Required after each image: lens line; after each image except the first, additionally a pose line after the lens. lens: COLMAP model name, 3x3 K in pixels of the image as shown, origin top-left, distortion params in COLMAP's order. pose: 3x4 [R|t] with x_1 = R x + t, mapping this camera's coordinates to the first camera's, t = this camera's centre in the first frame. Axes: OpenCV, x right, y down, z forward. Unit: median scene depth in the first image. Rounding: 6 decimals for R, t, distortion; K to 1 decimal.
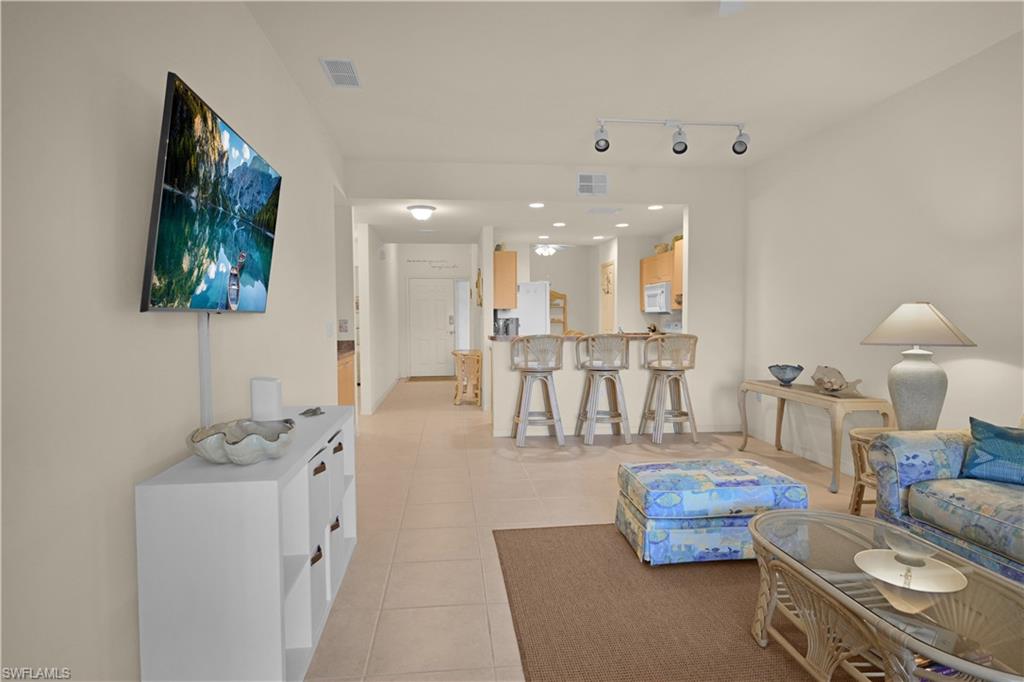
lens RADIAL K [[558.8, 0, 512.0], [0, 558.8, 341.0], [0, 0, 1]] dist [0.001220, -0.000804]
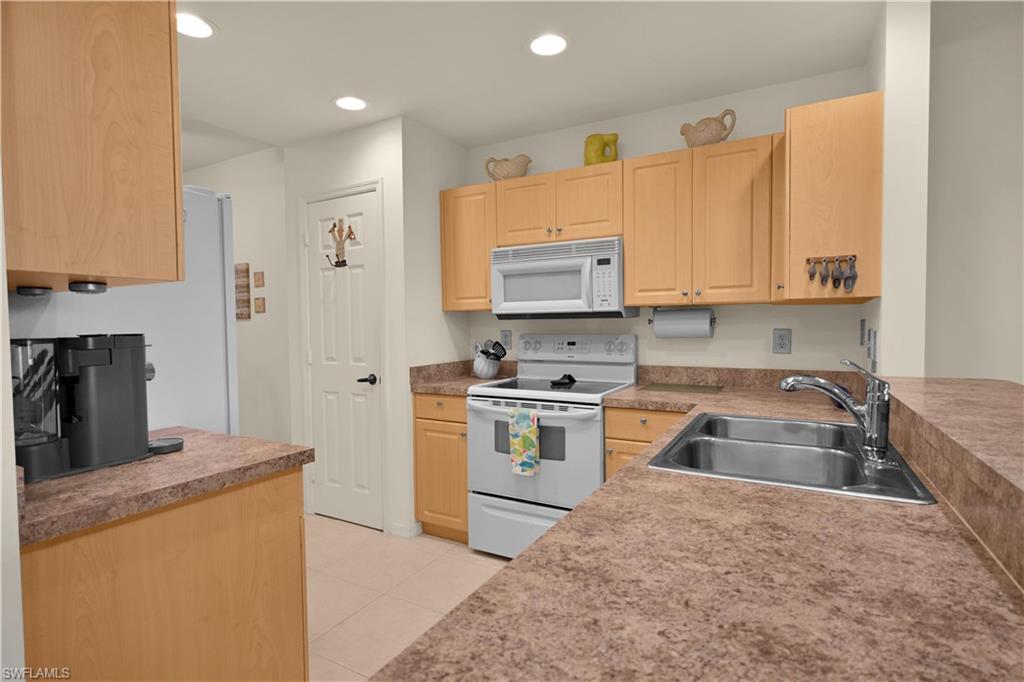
lens RADIAL K [[503.0, 0, 513.4], [0, 503.0, 342.6], [0, 0, 1]] dist [0.000006, 0.000698]
pose [[0.579419, -0.034675, 0.814292, -0.157990], [0.043154, 0.998998, 0.011834, -0.097950], [-0.813886, 0.028283, 0.580335, 2.228120]]
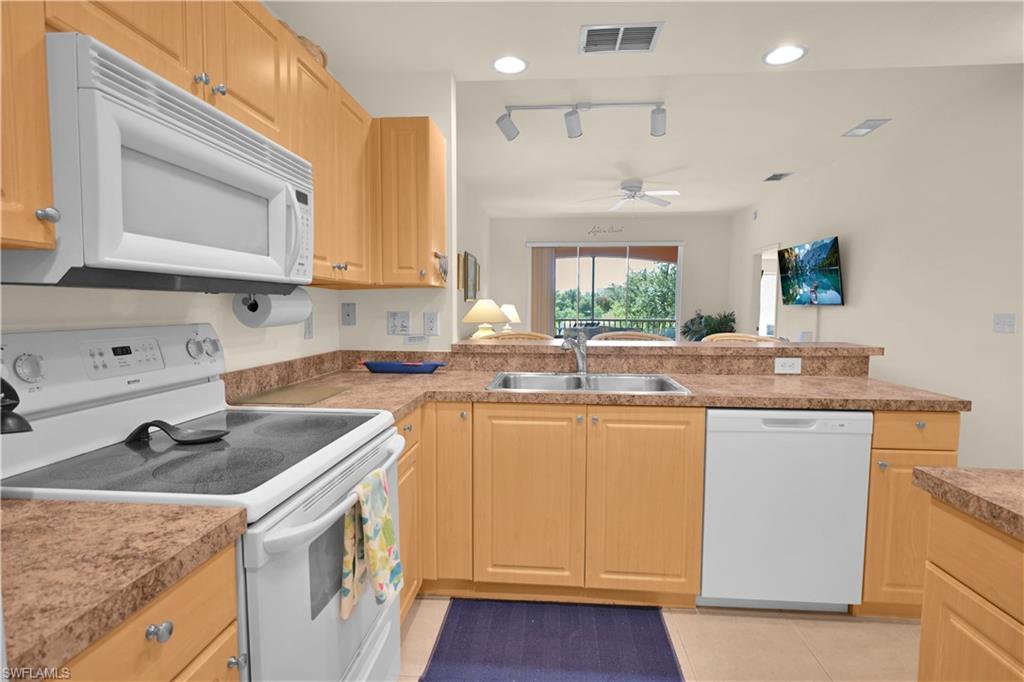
lens RADIAL K [[499.2, 0, 498.7], [0, 499.2, 338.5], [0, 0, 1]] dist [0.001533, 0.000308]
pose [[-0.975022, -0.012791, 0.221739, 0.380011], [0.010745, 0.994455, 0.104612, -0.132080], [-0.221847, 0.104382, -0.969478, 3.125050]]
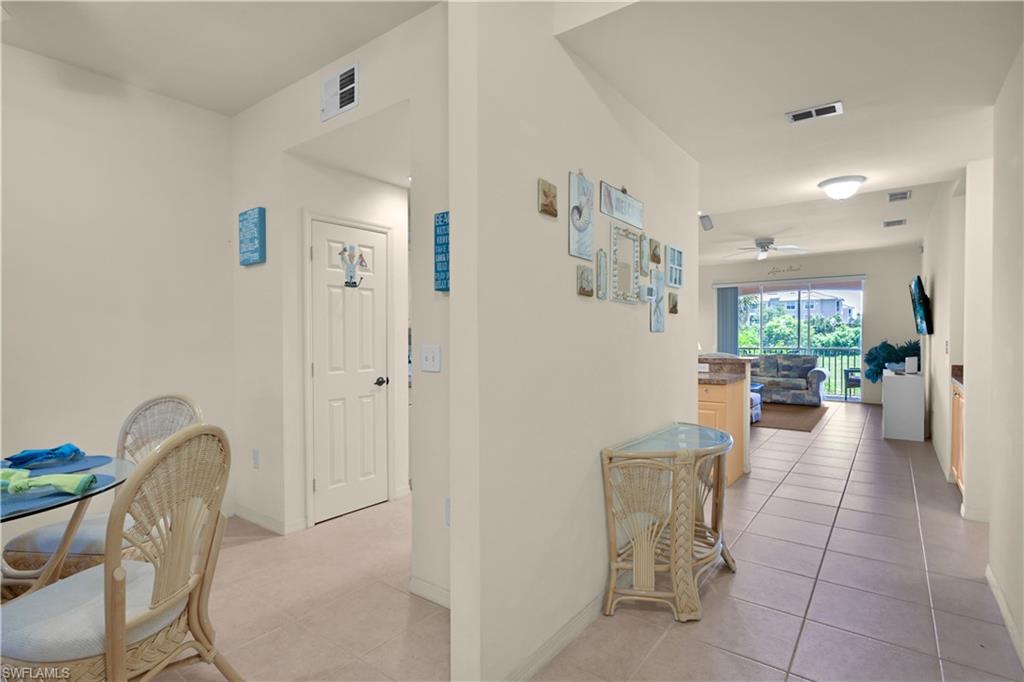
lens RADIAL K [[503.0, 0, 513.4], [0, 503.0, 342.6], [0, 0, 1]] dist [0.000006, 0.000698]
pose [[-0.727807, -0.003003, 0.685775, -0.652471], [0.034622, 0.998554, 0.041116, -0.168486], [-0.684907, 0.053668, -0.726651, 3.871317]]
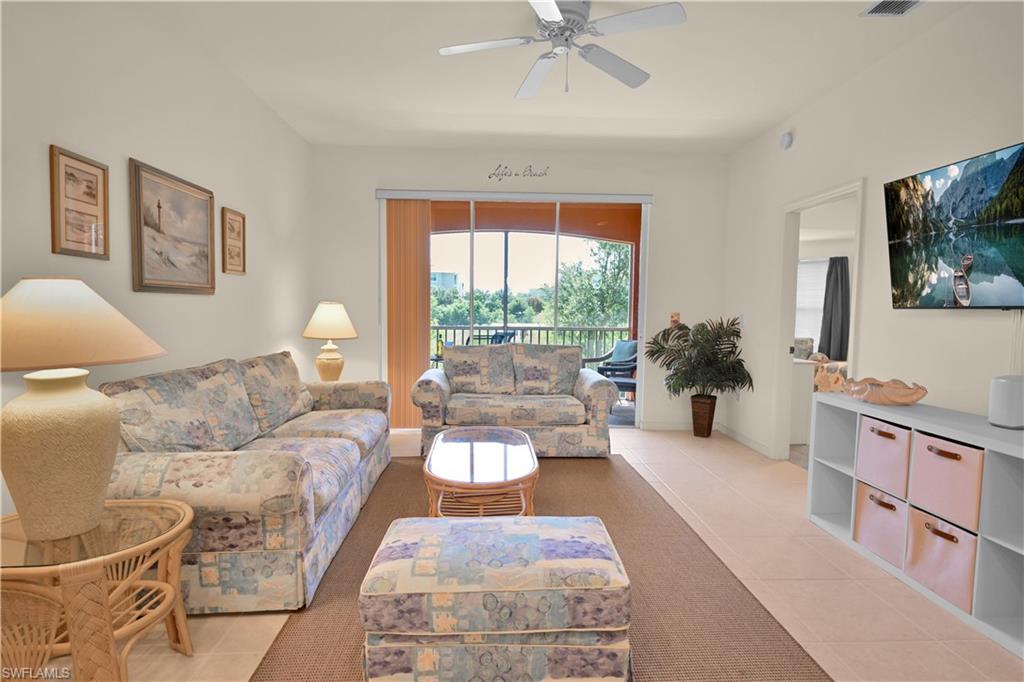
lens RADIAL K [[521.3, 0, 508.2], [0, 521.3, 343.2], [0, 0, 1]] dist [-0.001880, -0.000330]
pose [[-0.997435, -0.011198, 0.070693, 0.325423], [-0.003308, 0.993843, 0.110750, -0.075654], [-0.071498, 0.110232, -0.991331, 1.742080]]
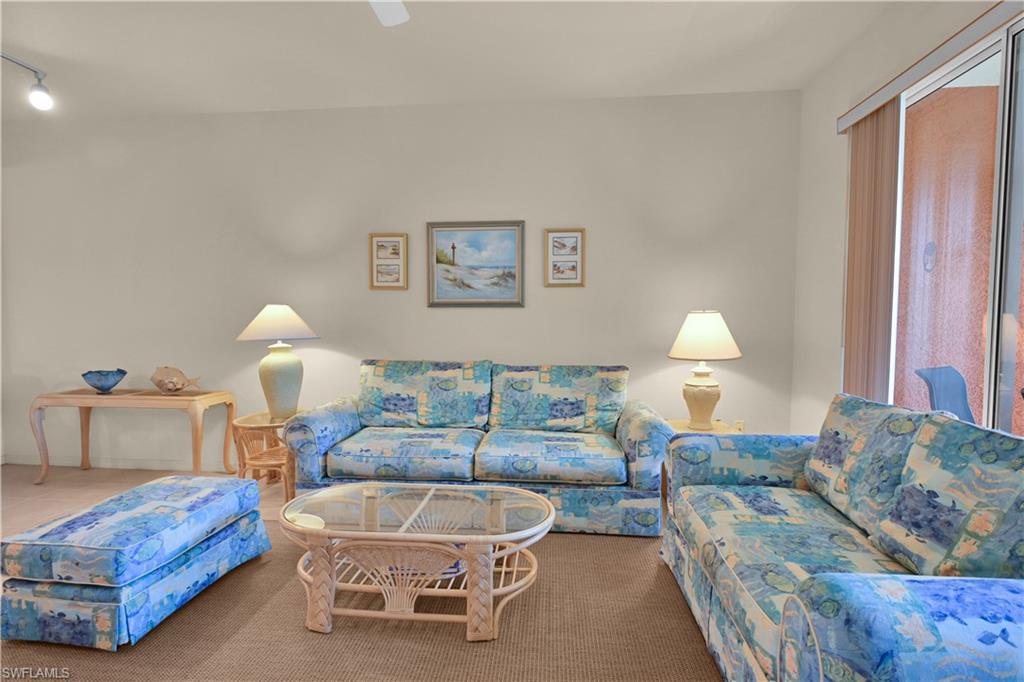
lens RADIAL K [[522.7, 0, 512.0], [0, 522.7, 341.0], [0, 0, 1]] dist [-0.000448, 0.000923]
pose [[0.213855, -0.045092, 0.975824, -0.308794], [0.040610, 0.998481, 0.037239, -0.014031], [-0.976021, 0.031664, 0.215361, 0.333758]]
